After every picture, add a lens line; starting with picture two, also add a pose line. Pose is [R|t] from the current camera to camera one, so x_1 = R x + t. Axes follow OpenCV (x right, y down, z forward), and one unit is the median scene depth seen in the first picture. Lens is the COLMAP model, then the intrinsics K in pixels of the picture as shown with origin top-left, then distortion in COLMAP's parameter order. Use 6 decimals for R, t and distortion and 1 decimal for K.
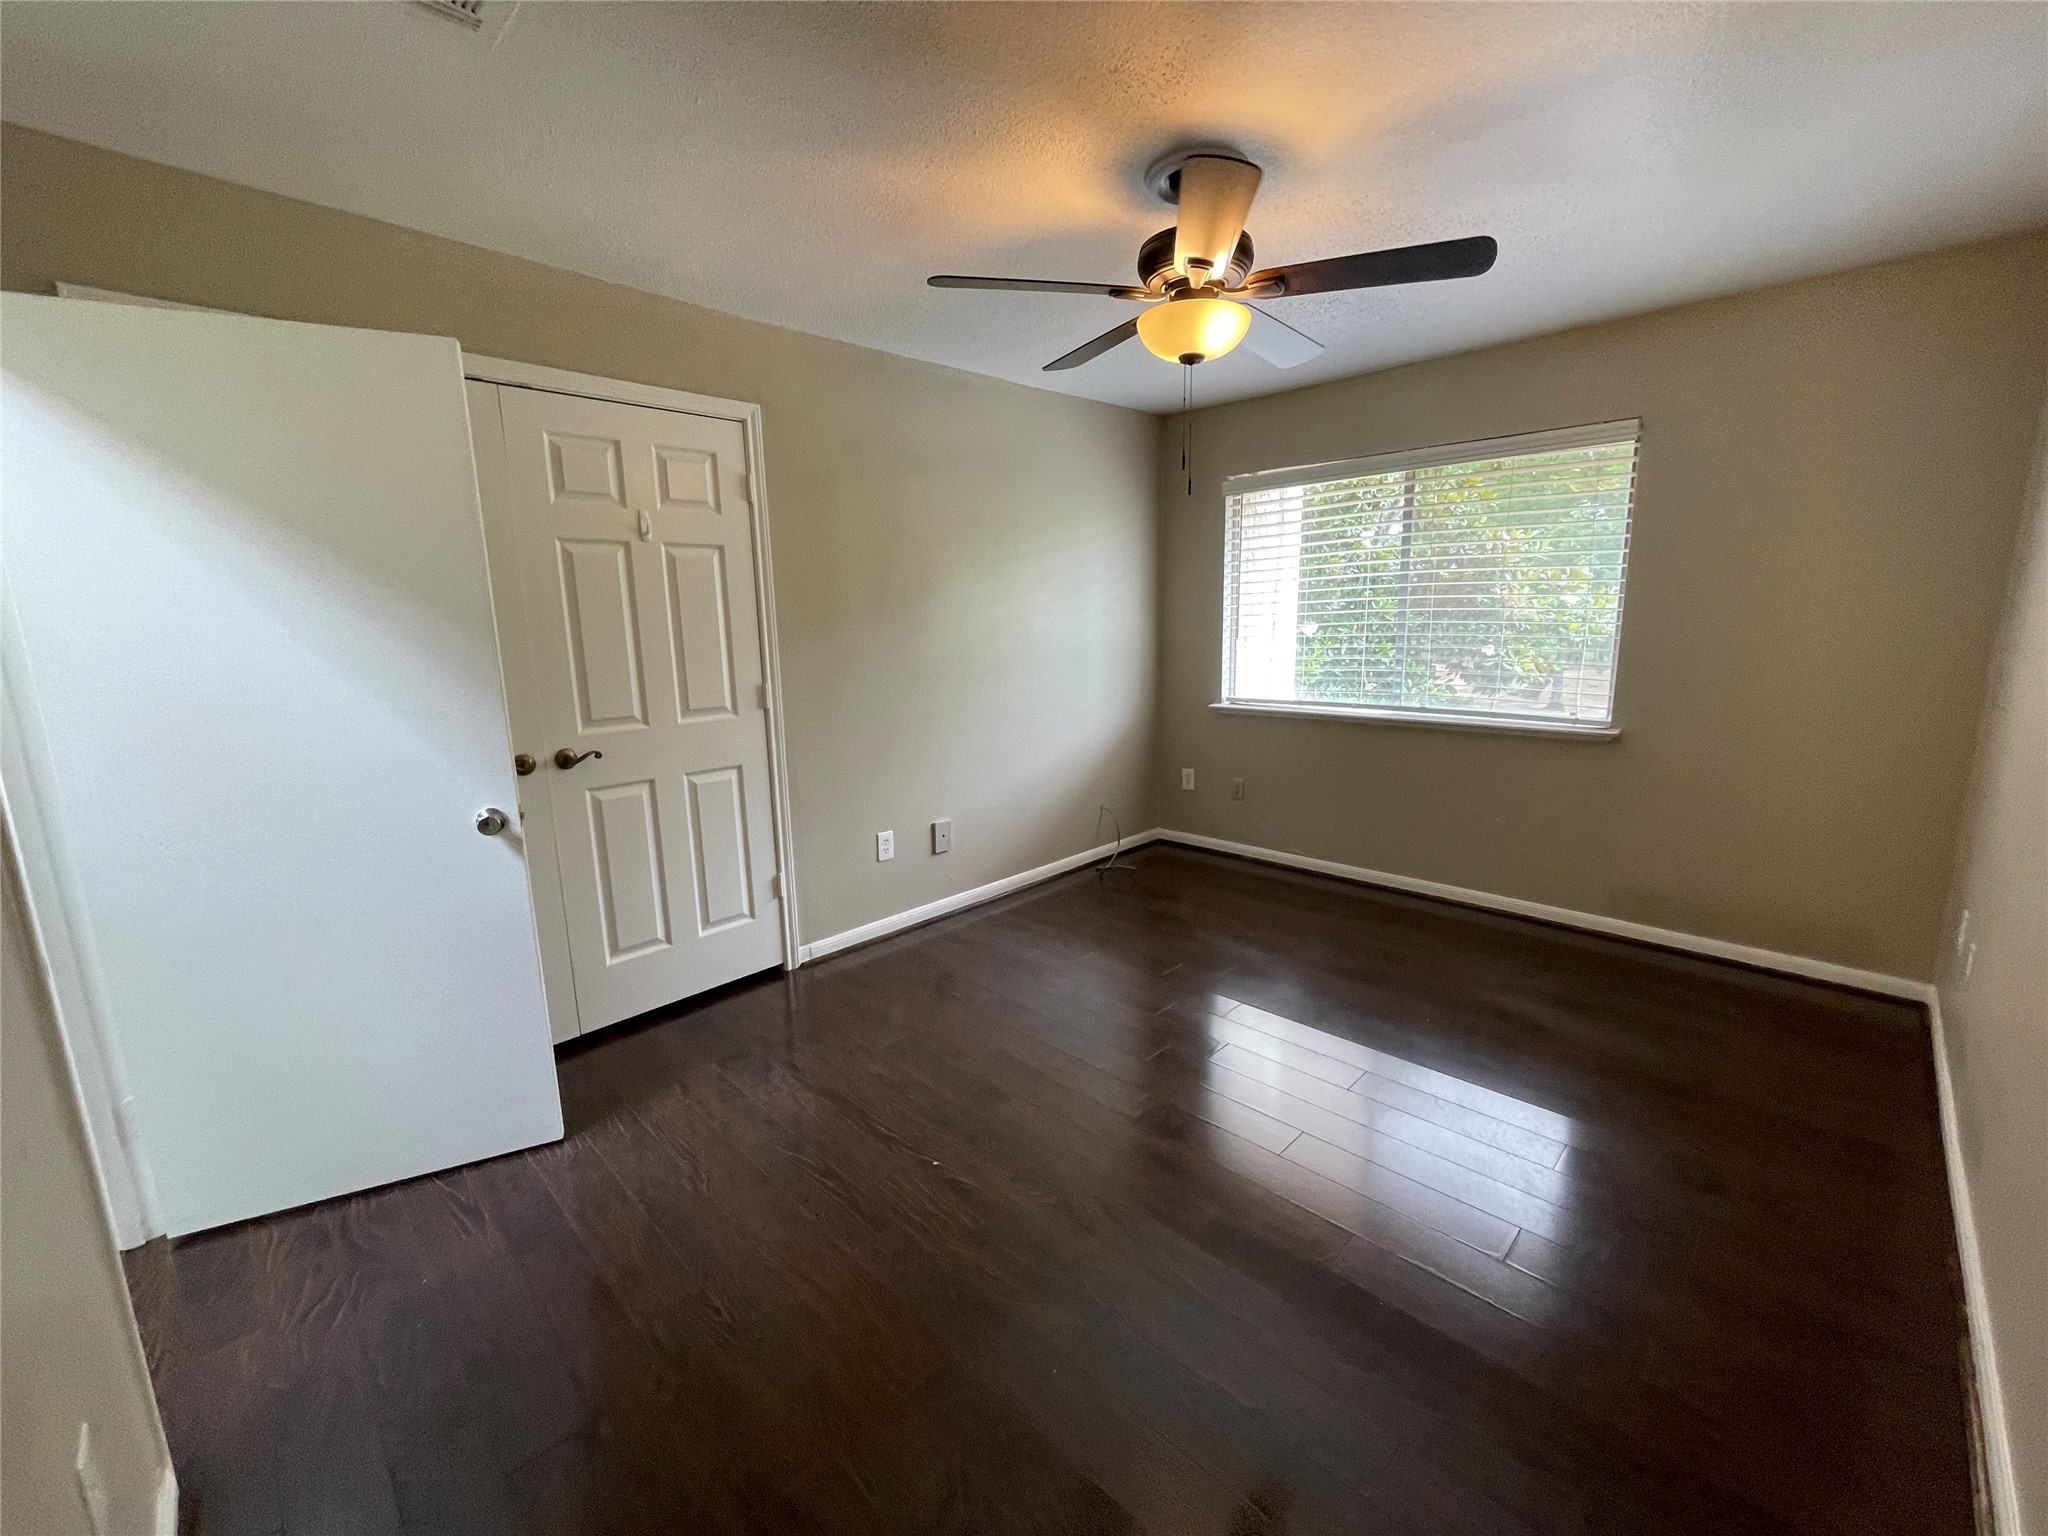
lens RADIAL K [[818.7, 0, 1024.0], [0, 818.7, 768.0], [0, 0, 1]] dist [0.001438, 0.000170]
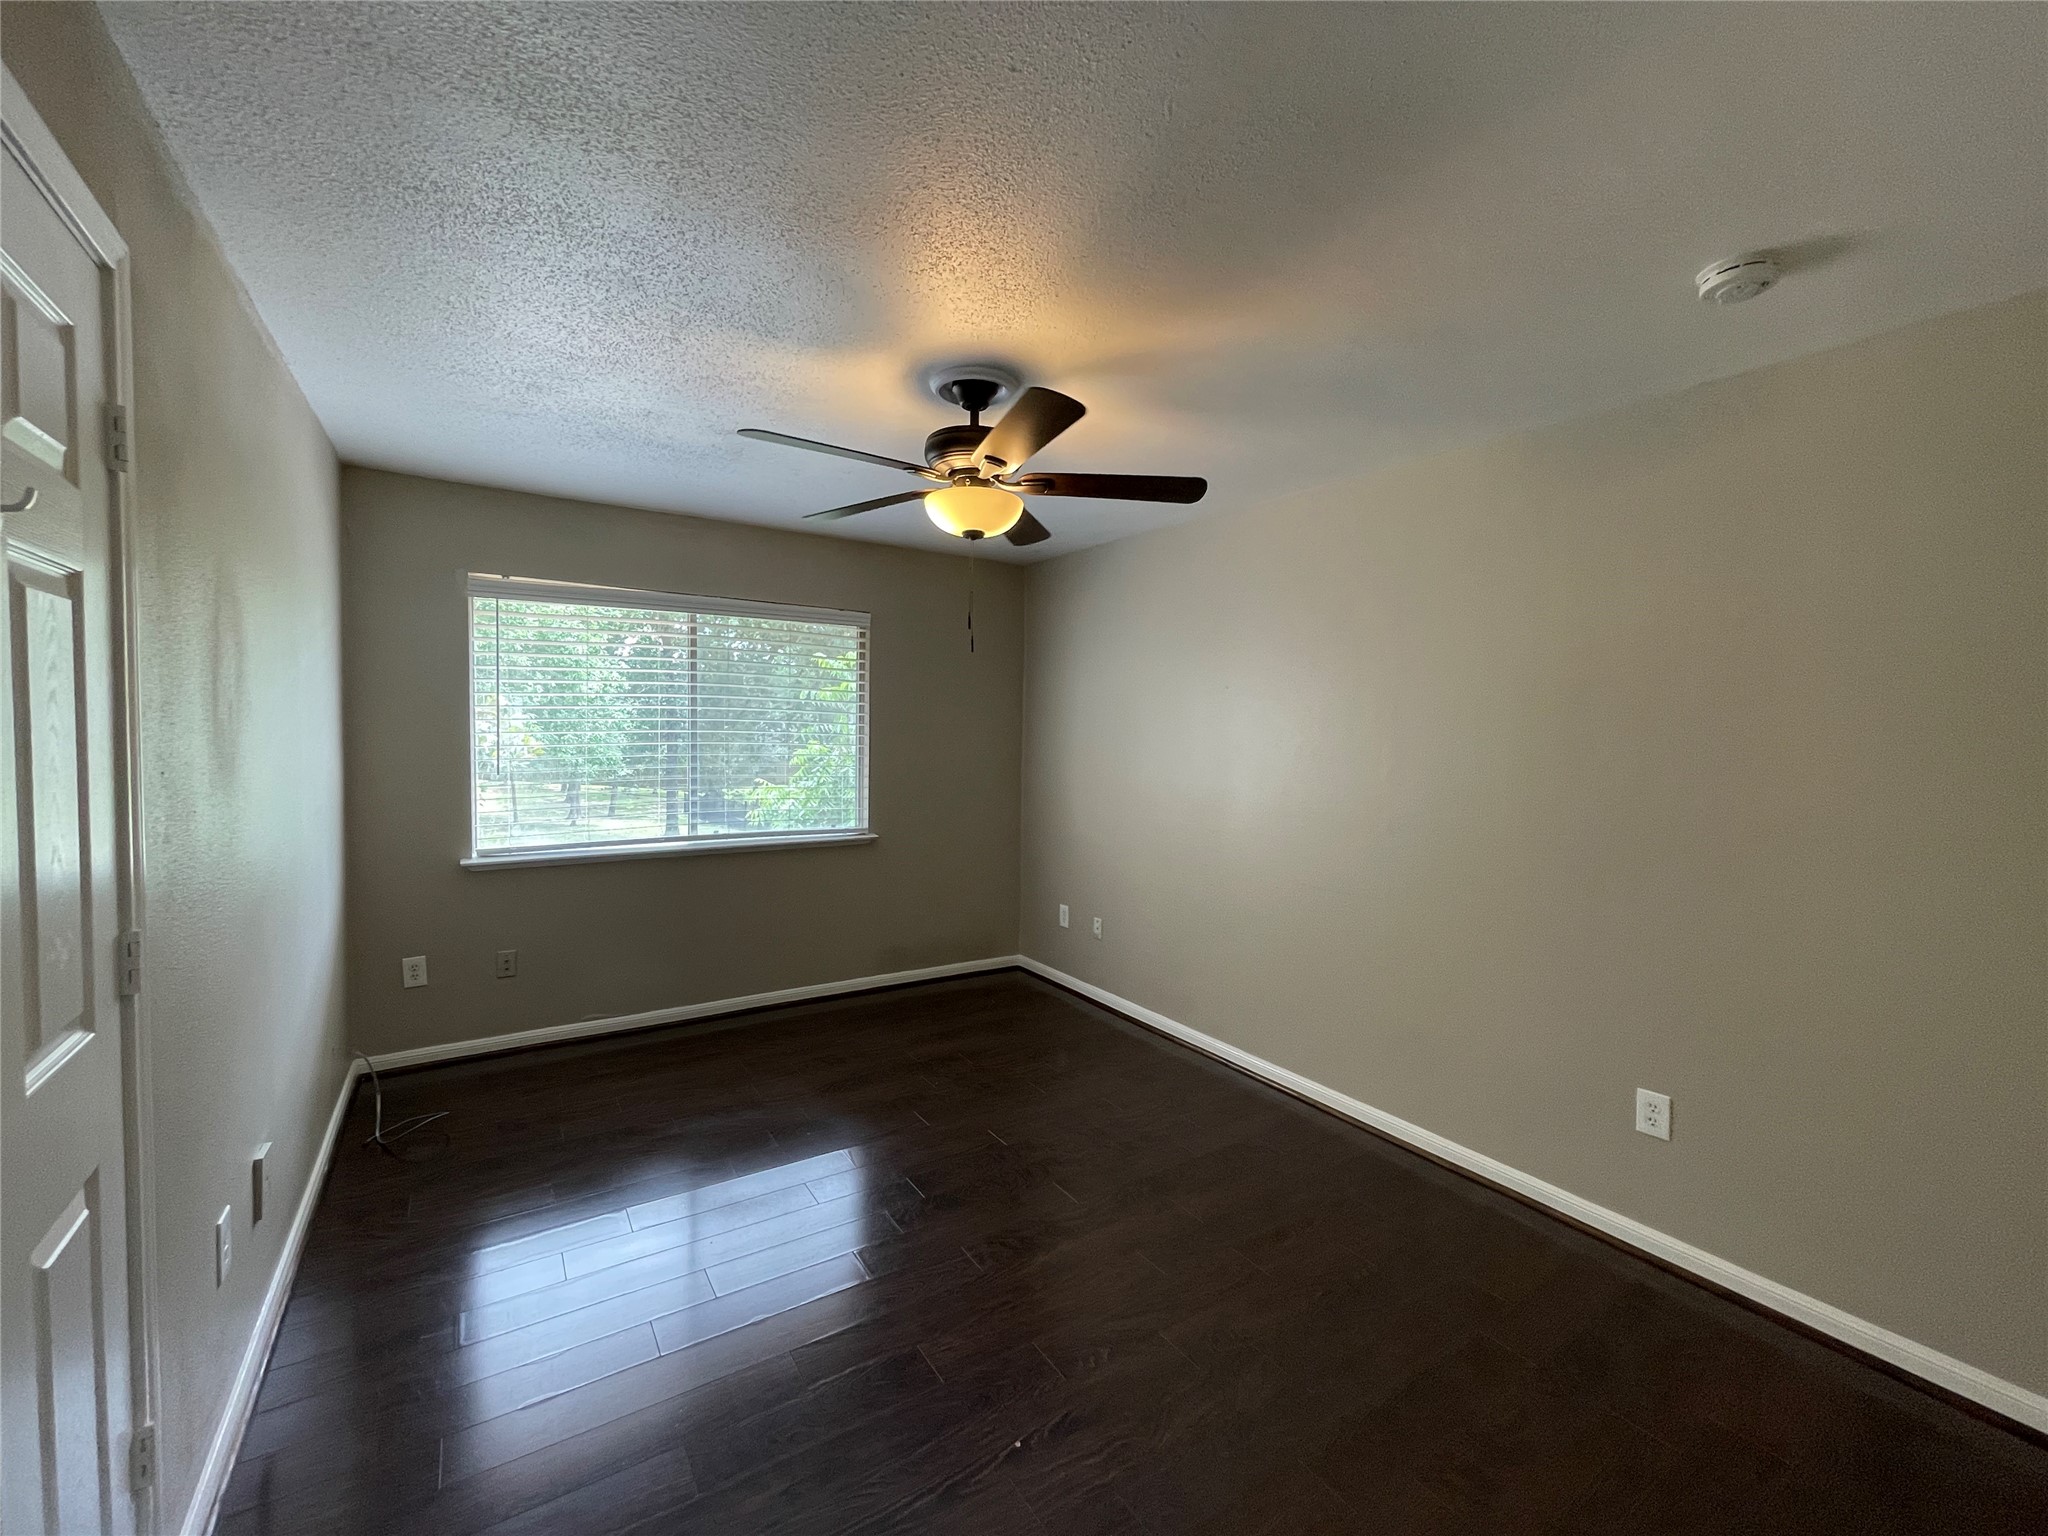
lens RADIAL K [[818.7, 0, 1024.0], [0, 818.7, 768.0], [0, 0, 1]] dist [0.001438, 0.000170]
pose [[0.205289, -0.019041, 0.978516, -0.548102], [0.160744, 0.986889, -0.014520, -0.094452], [-0.965411, 0.160271, 0.205658, 0.459362]]
